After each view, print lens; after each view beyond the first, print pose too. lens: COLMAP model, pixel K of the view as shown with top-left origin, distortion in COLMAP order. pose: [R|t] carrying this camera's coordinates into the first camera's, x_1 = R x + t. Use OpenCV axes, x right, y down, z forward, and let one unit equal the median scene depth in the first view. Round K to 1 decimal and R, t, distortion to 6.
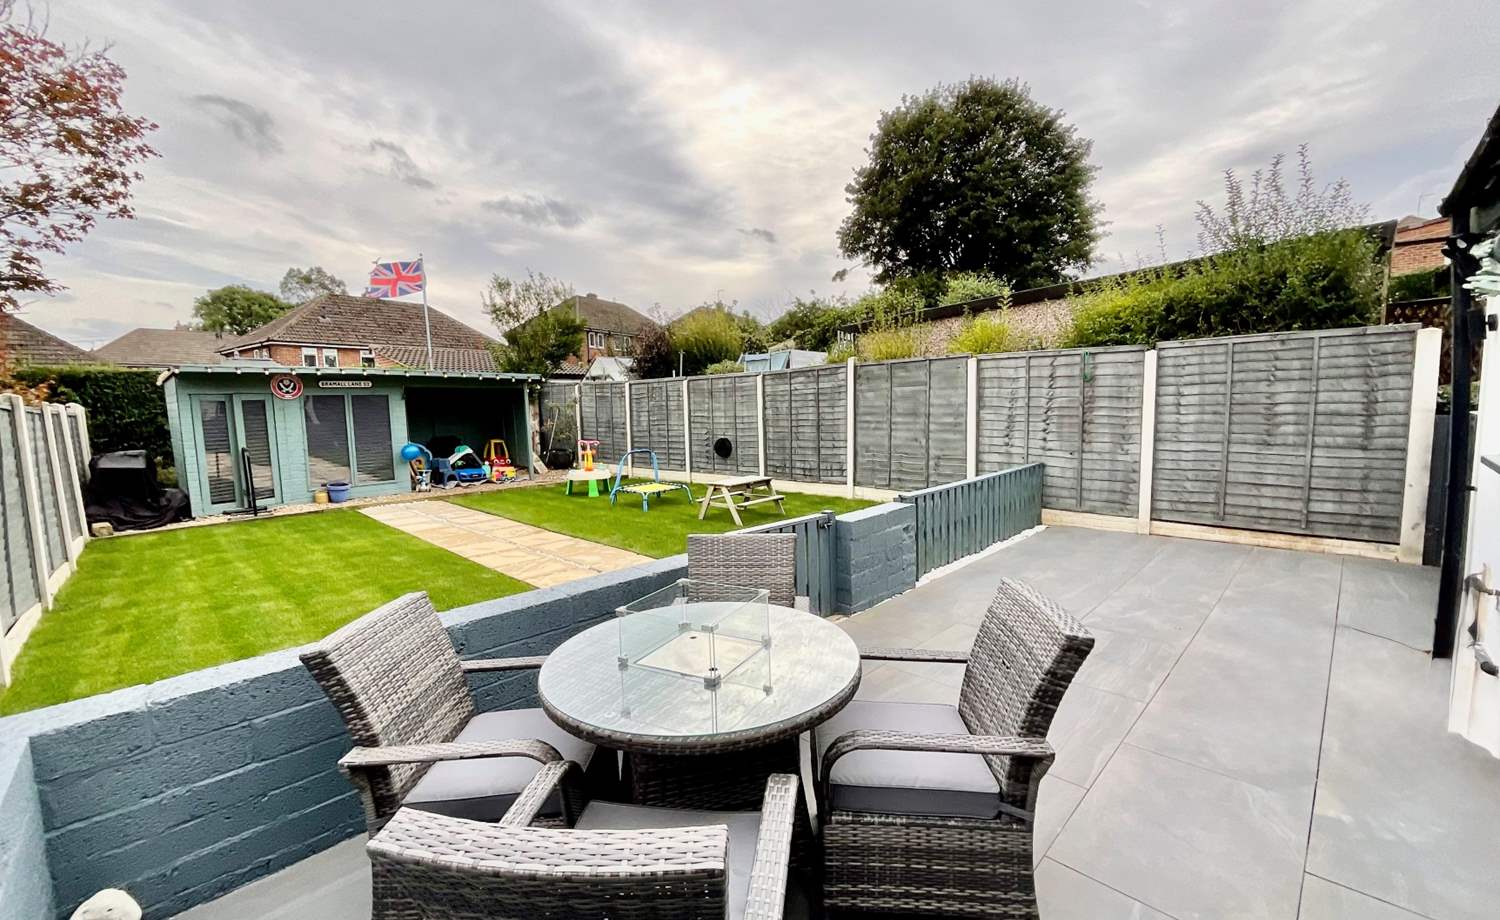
lens RADIAL K [[604.1, 0, 755.1], [0, 604.1, 460.3], [0, 0, 1]] dist [0.001289, 0.000229]
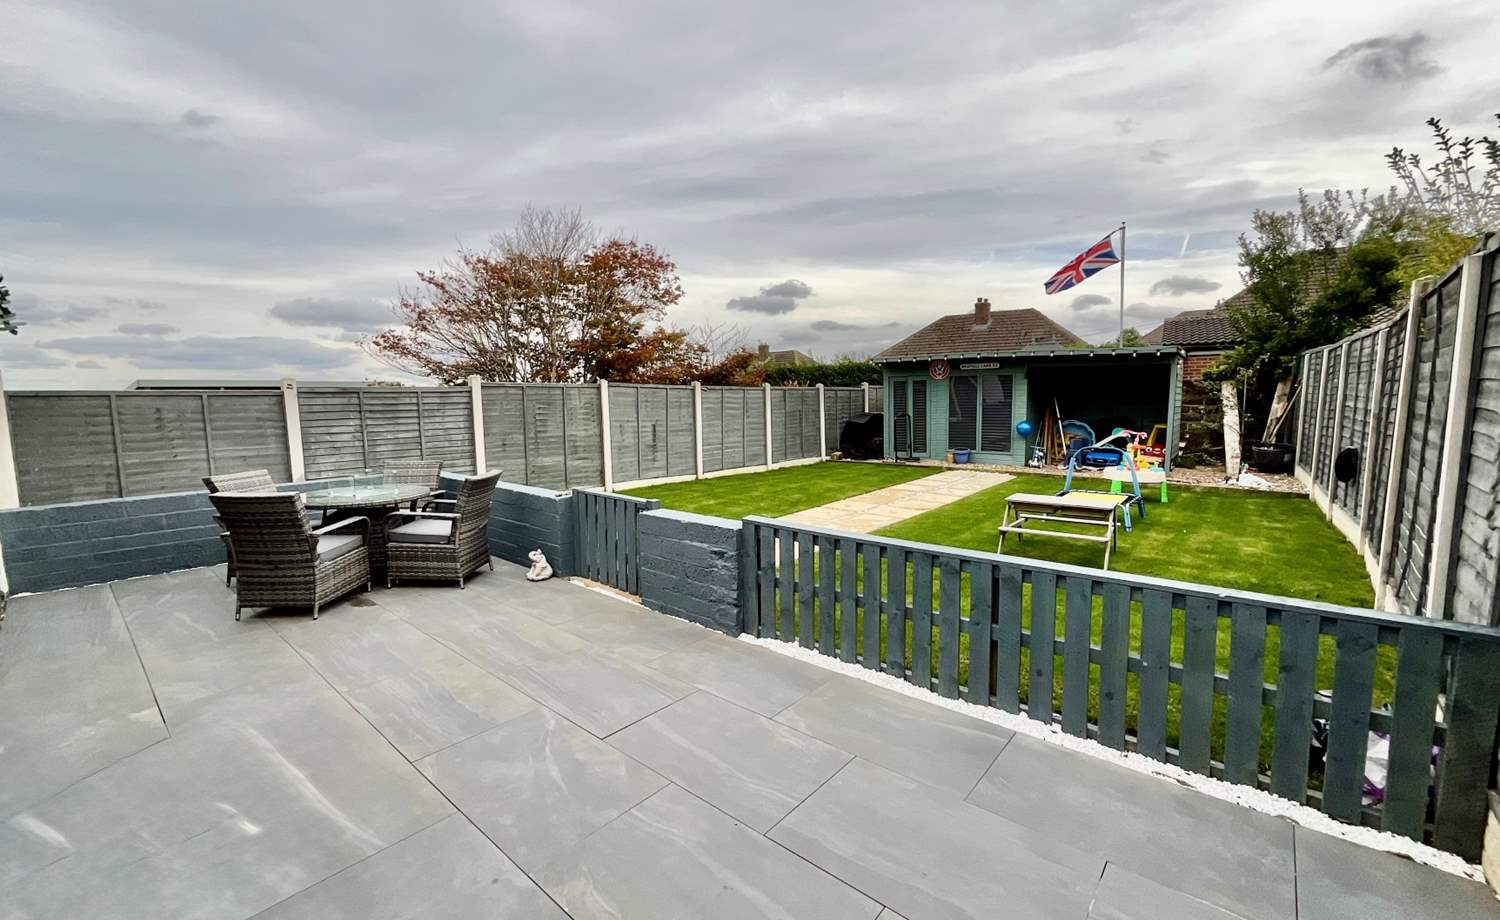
lens RADIAL K [[604.1, 0, 755.1], [0, 604.1, 460.3], [0, 0, 1]] dist [0.001289, 0.000229]
pose [[0.078742, 0.131213, -0.988222, 1.142186], [-0.082081, 0.988788, 0.124748, -0.125838], [0.993510, 0.071291, 0.088629, 1.079042]]
